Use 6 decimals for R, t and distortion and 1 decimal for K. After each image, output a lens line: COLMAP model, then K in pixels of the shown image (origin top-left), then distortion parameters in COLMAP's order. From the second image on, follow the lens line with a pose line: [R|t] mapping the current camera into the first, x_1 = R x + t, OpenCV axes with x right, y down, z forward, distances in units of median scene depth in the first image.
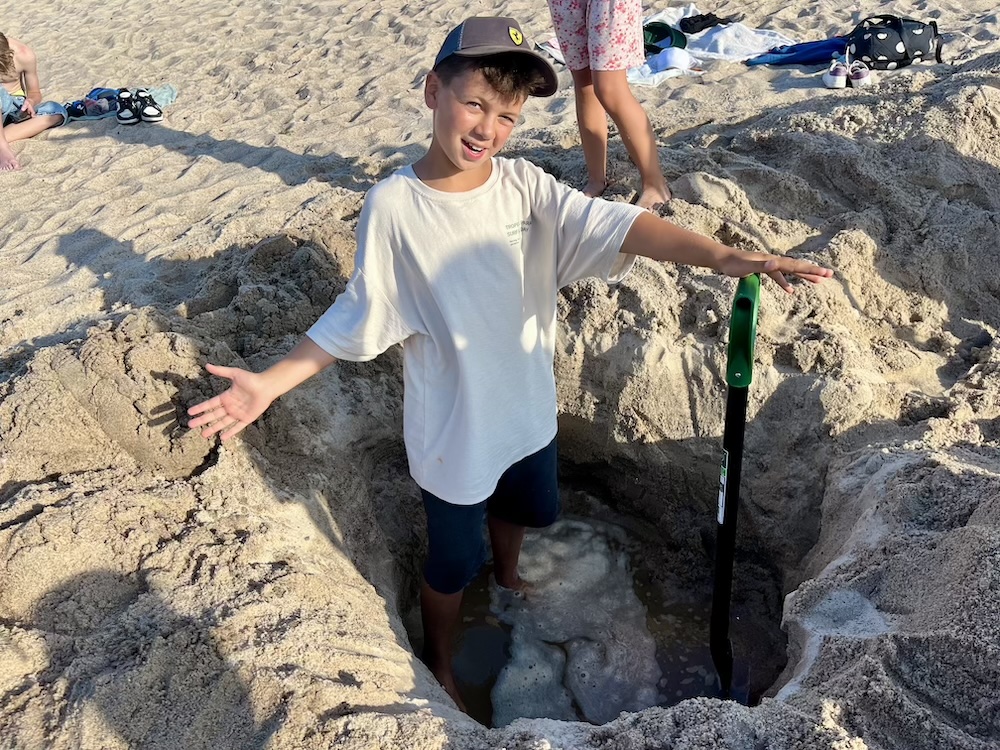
lens RADIAL K [[759.4, 0, 501.3], [0, 759.4, 373.0], [0, 0, 1]] dist [0.036658, -0.062909]
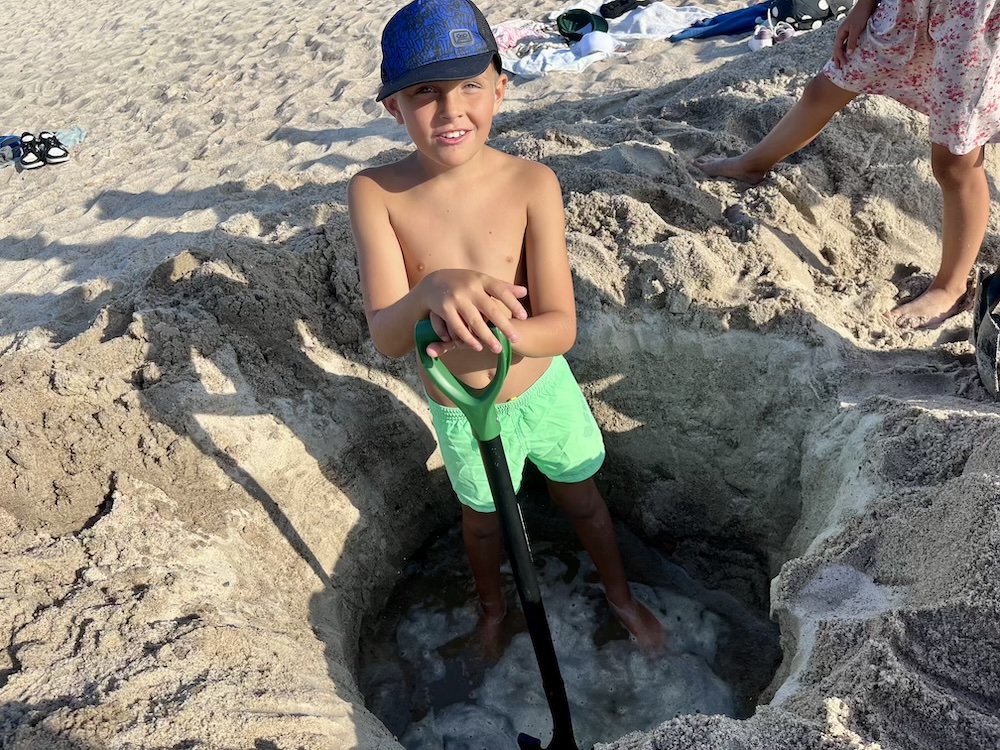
lens RADIAL K [[759.4, 0, 503.6], [0, 759.4, 374.3], [0, 0, 1]] dist [0.036658, -0.062909]
pose [[0.992494, -0.115397, 0.040484, 0.042622], [0.116309, 0.992993, -0.020930, 0.028172], [-0.037785, 0.025482, 0.998961, 0.093554]]
